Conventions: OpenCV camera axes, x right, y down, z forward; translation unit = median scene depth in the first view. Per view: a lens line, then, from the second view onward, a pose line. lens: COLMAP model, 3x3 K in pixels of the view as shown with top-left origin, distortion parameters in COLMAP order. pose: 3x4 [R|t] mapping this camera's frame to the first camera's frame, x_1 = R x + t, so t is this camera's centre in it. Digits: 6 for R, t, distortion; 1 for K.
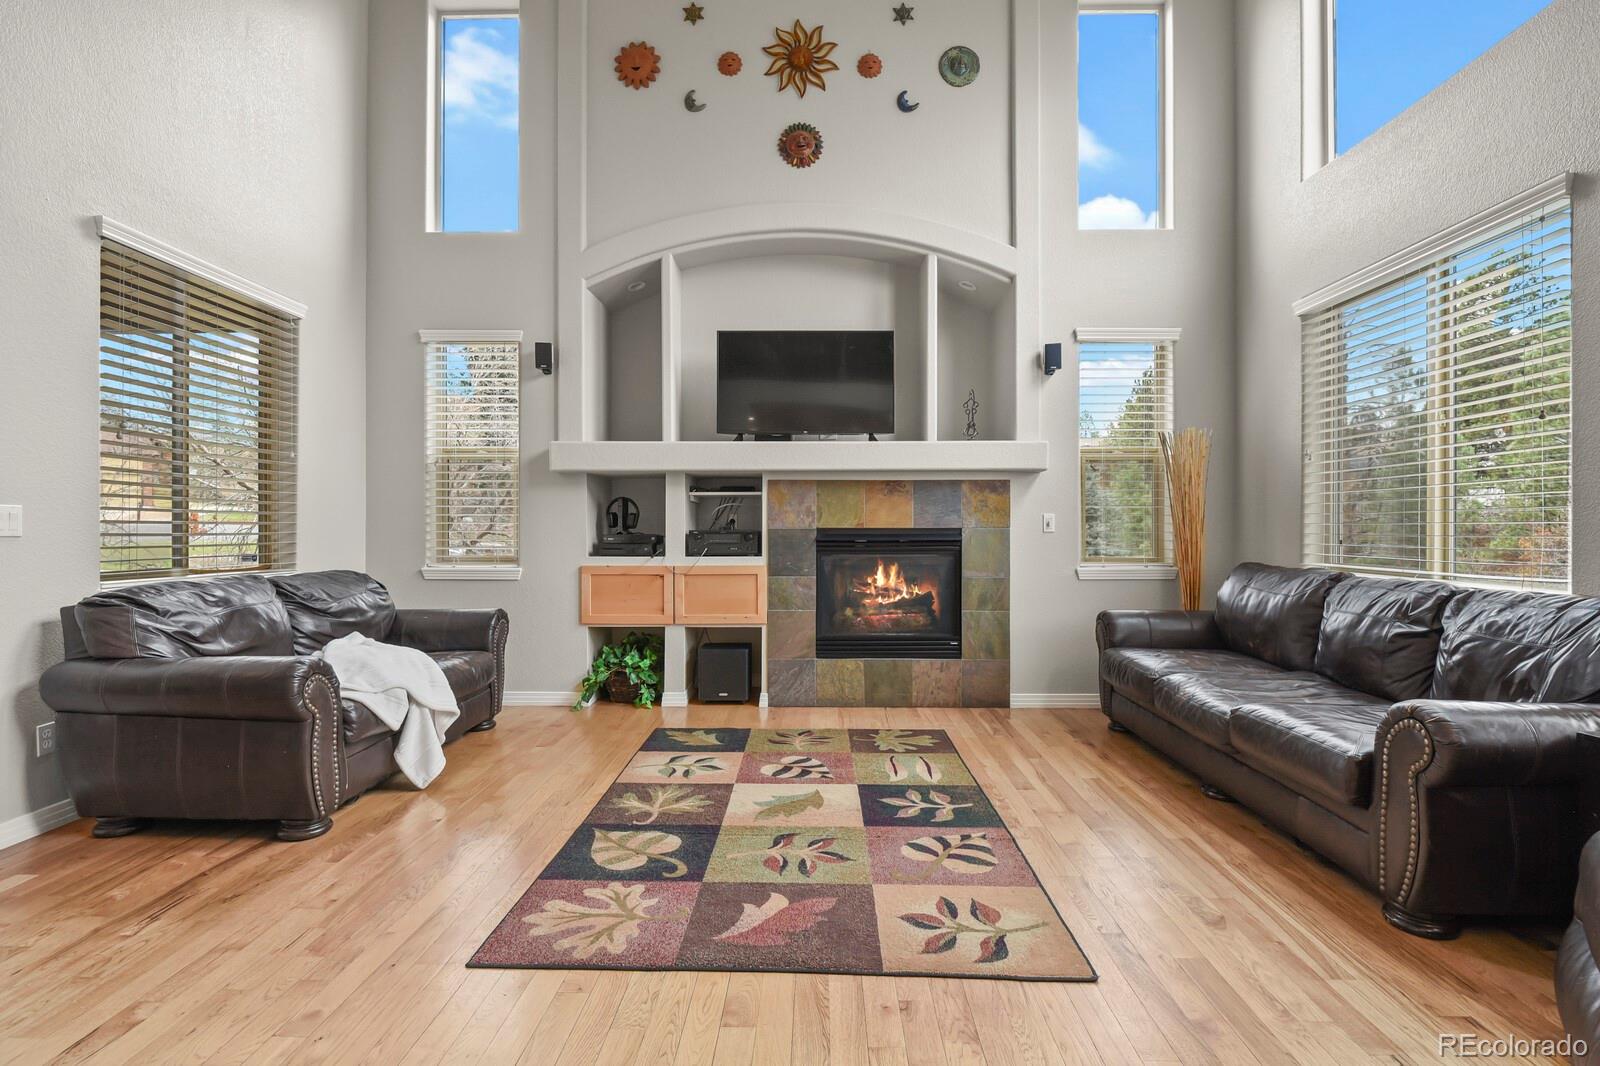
lens RADIAL K [[775.1, 0, 814.0], [0, 775.1, 527.5], [0, 0, 1]] dist [-0.003230, -0.004703]
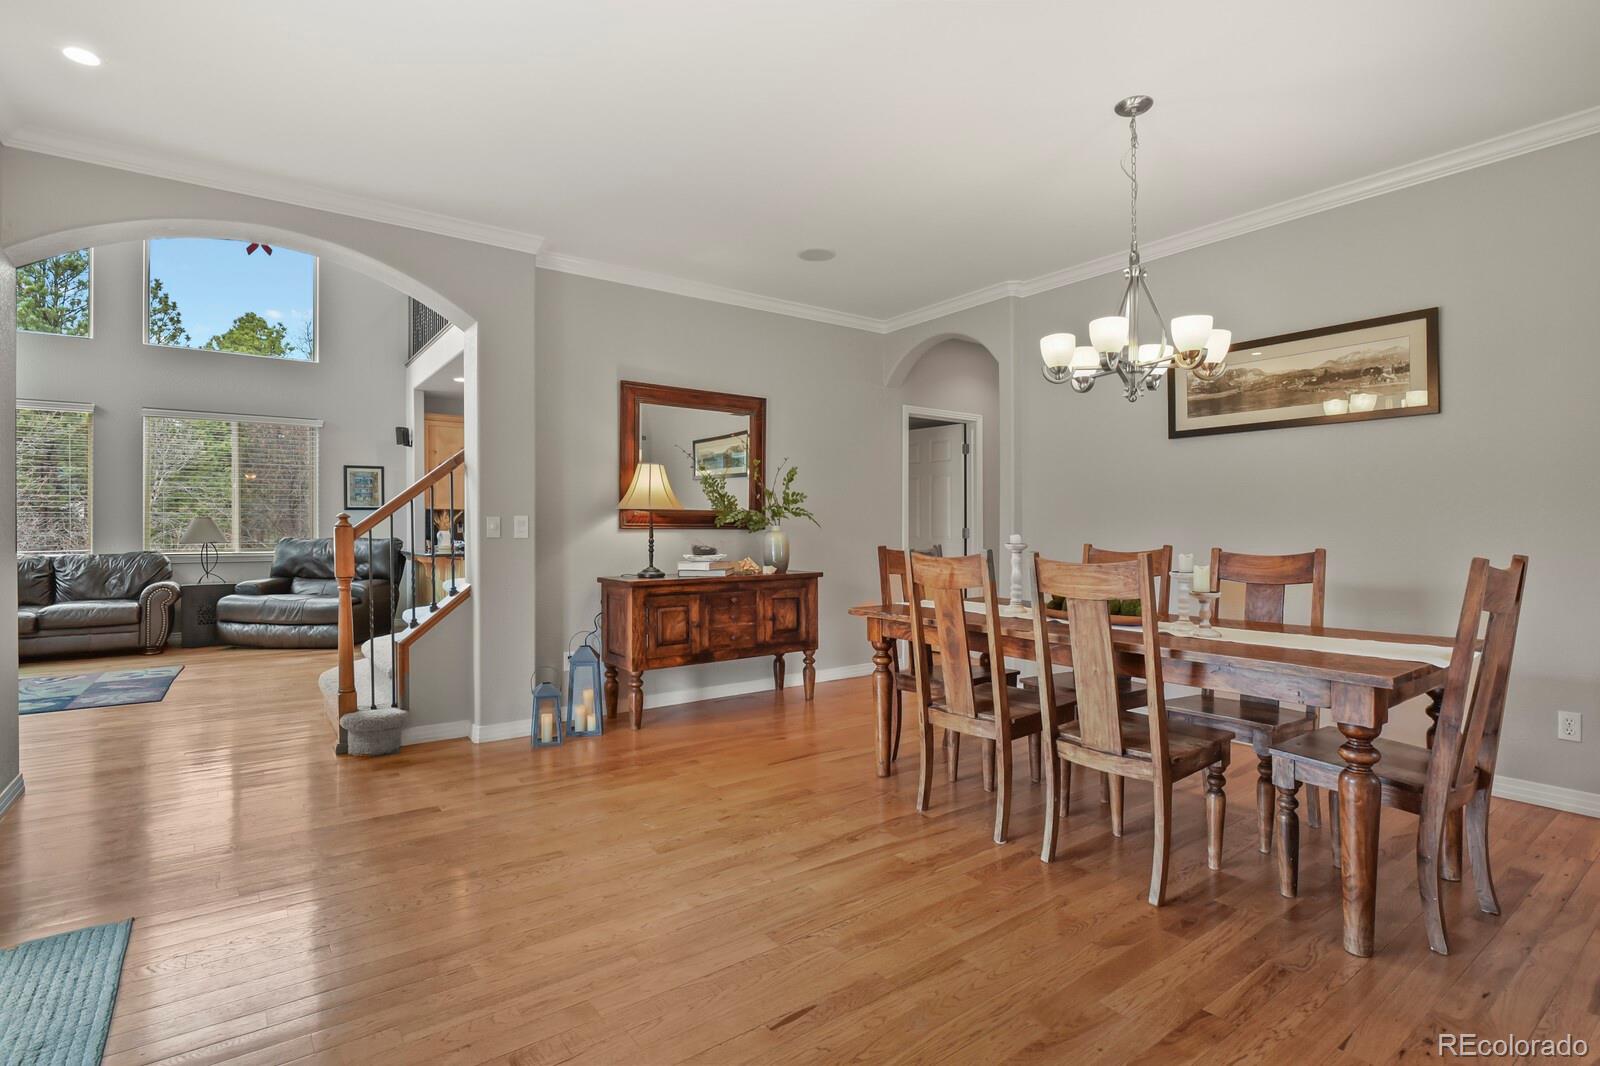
lens RADIAL K [[775.1, 0, 805.6], [0, 775.1, 528.2], [0, 0, 1]] dist [-0.003230, -0.004703]
pose [[-0.607634, 0.004397, 0.794205, -1.590837], [0.005607, 0.999984, -0.001247, 0.004154], [-0.794197, 0.003695, -0.607649, 0.363066]]
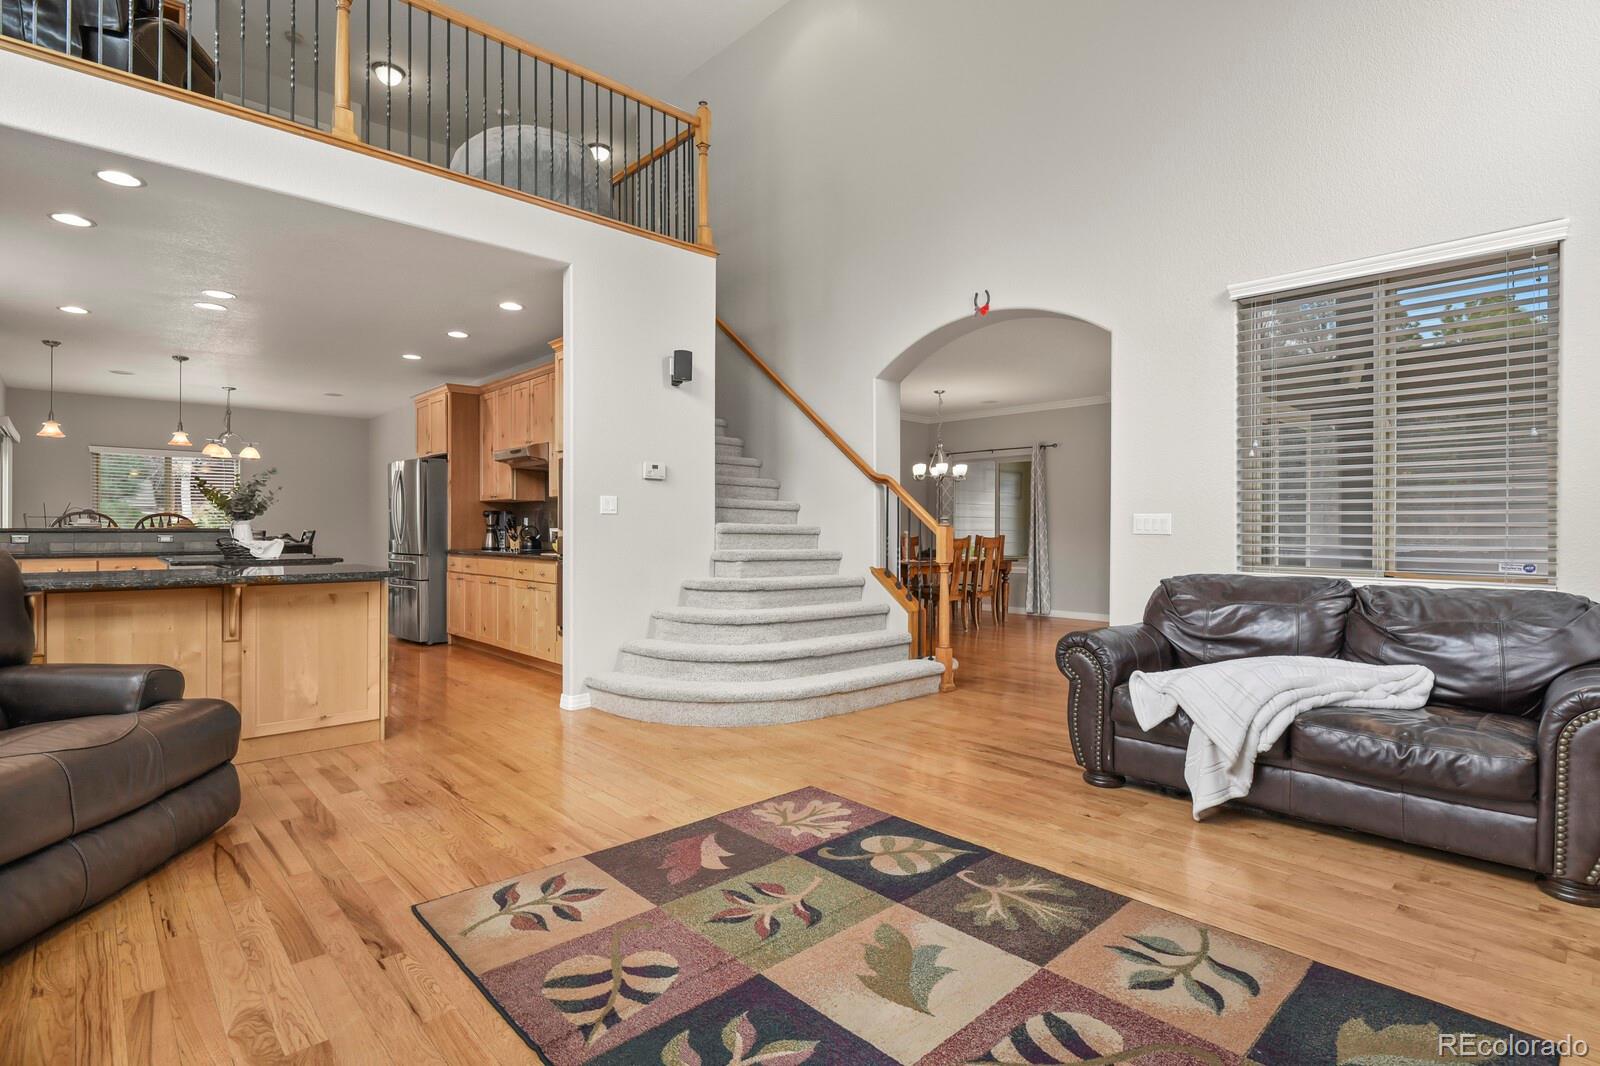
lens RADIAL K [[775.1, 0, 804.6], [0, 775.1, 536.0], [0, 0, 1]] dist [-0.003230, -0.004703]
pose [[-0.720901, 0.006093, -0.693012, 0.305193], [-0.002847, 0.999927, 0.011754, -0.000530], [0.693033, 0.010446, -0.720831, 0.921296]]
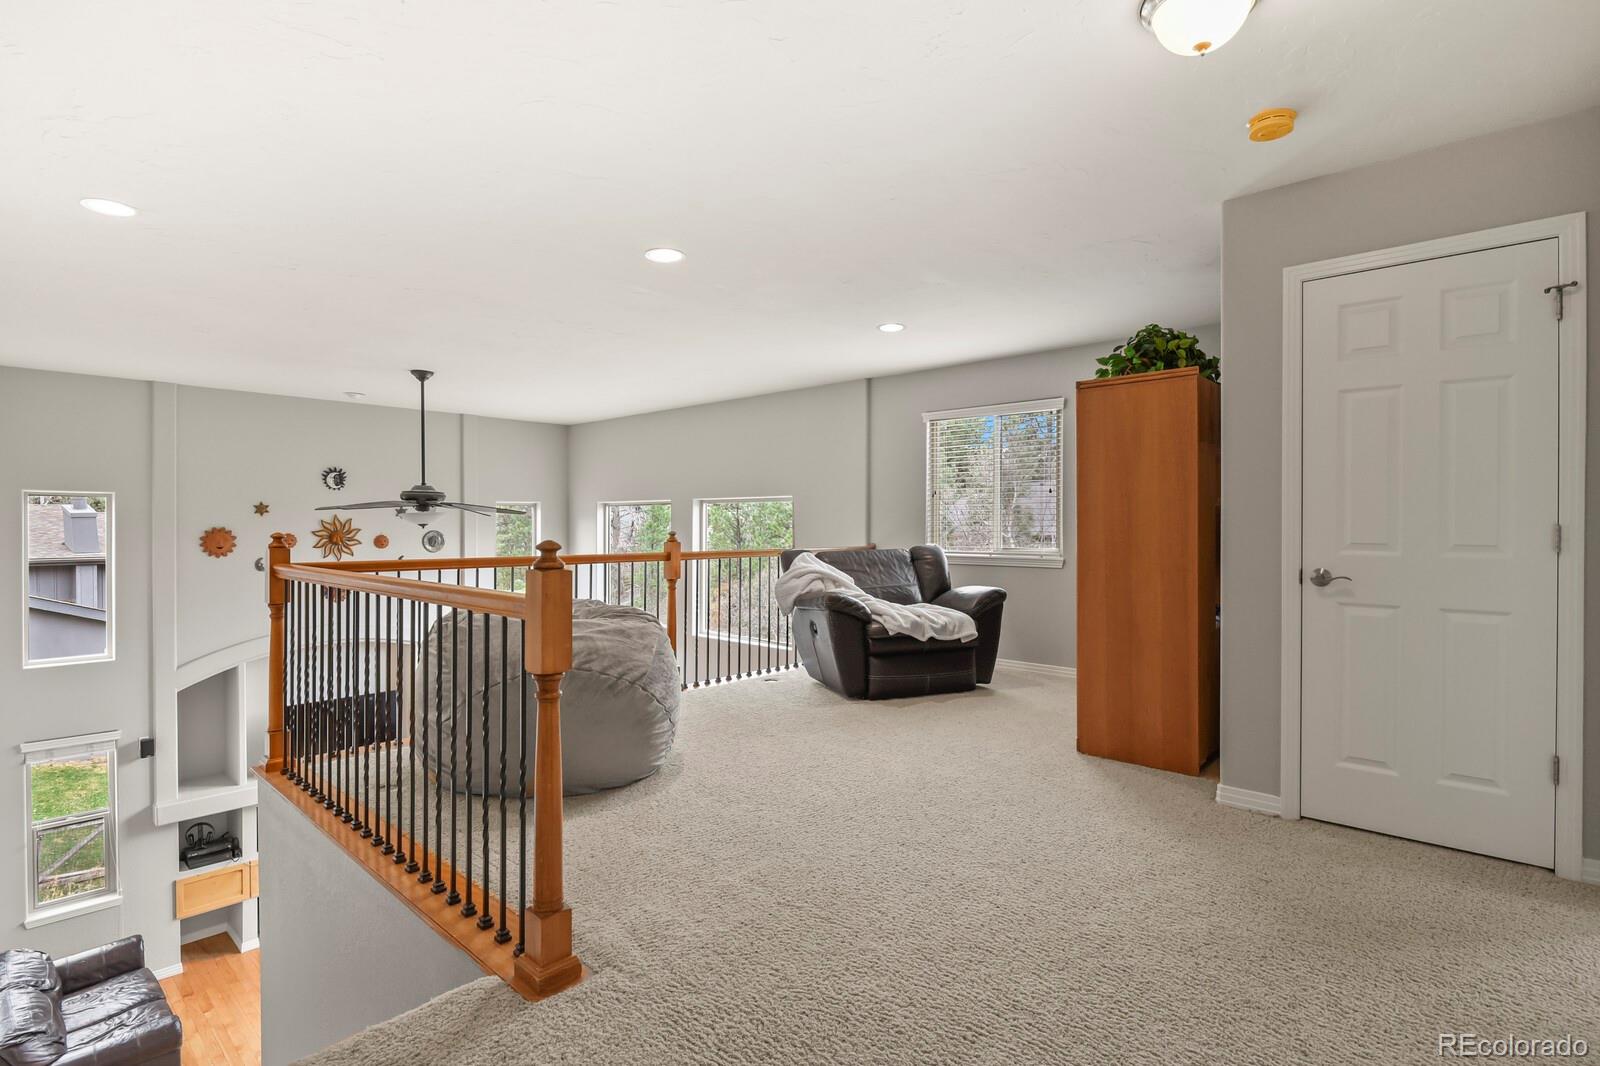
lens RADIAL K [[775.1, 0, 809.3], [0, 775.1, 528.0], [0, 0, 1]] dist [-0.003230, -0.004703]
pose [[0.664331, -0.002464, 0.747435, -0.612281], [-0.003815, 0.999970, 0.006688, -0.660743], [-0.747429, -0.007295, 0.664302, -0.918172]]
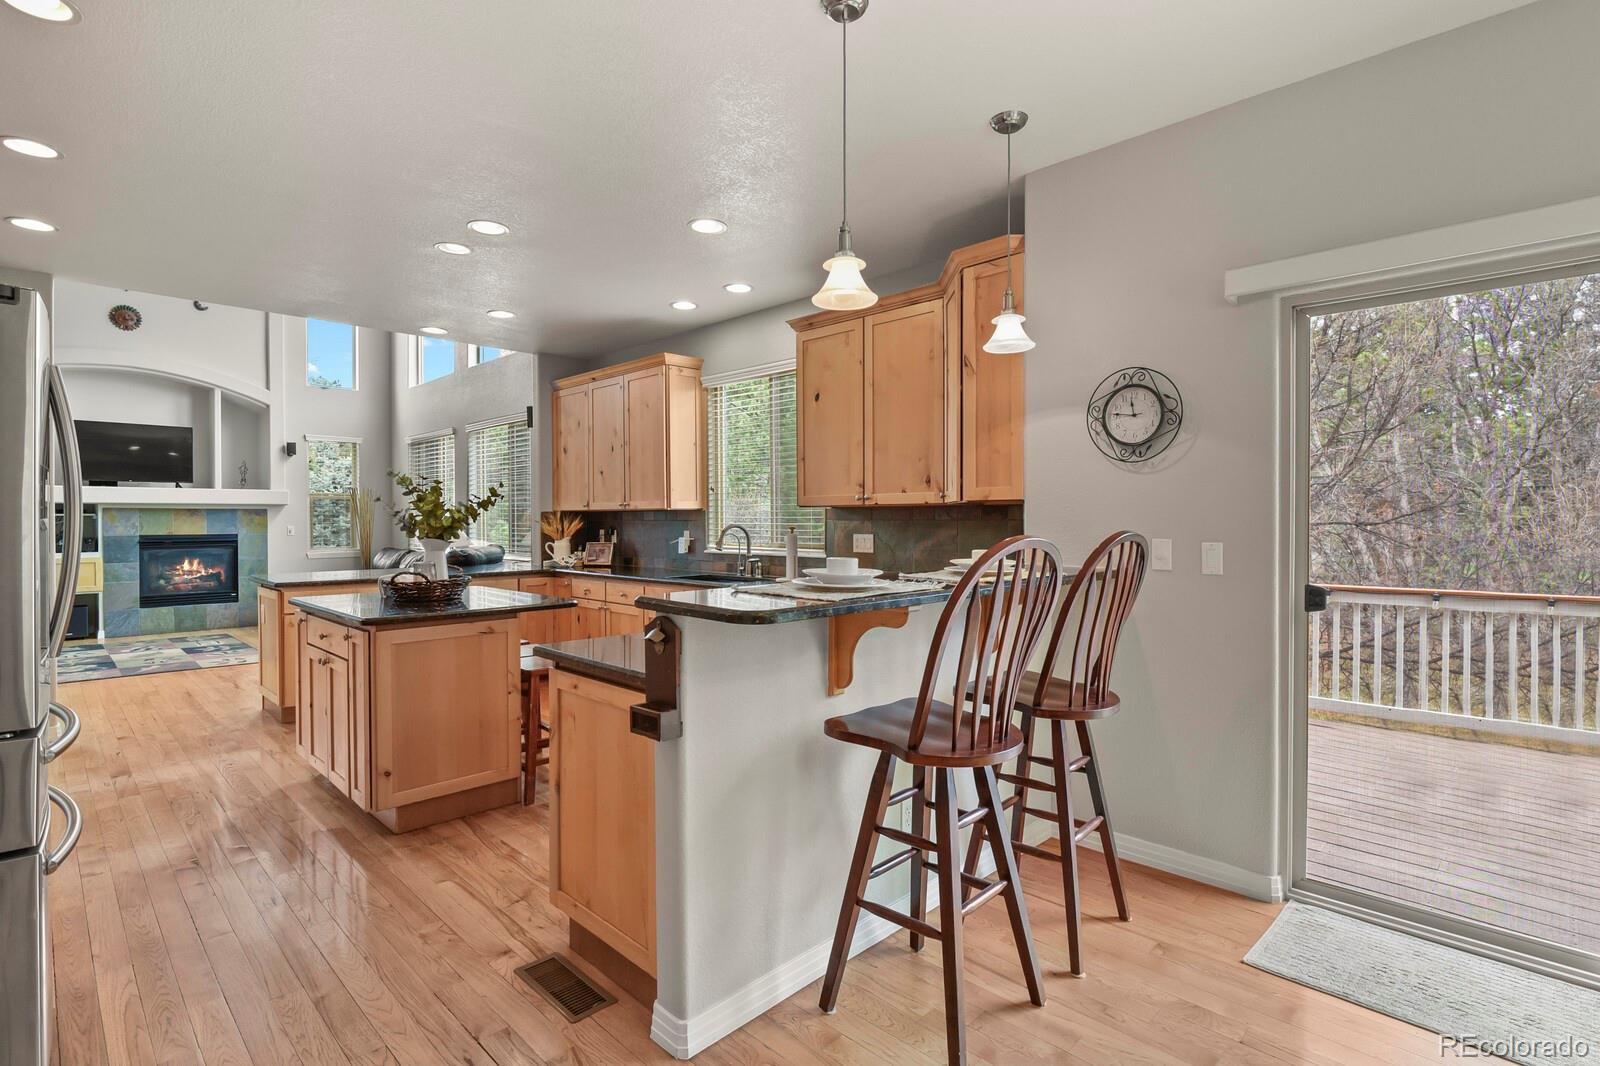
lens RADIAL K [[775.1, 0, 804.2], [0, 775.1, 527.5], [0, 0, 1]] dist [-0.003230, -0.004703]
pose [[0.696986, -0.008956, 0.717029, -0.207497], [0.001536, 0.999938, 0.010997, -0.035110], [-0.717083, -0.006563, 0.696956, -1.366564]]
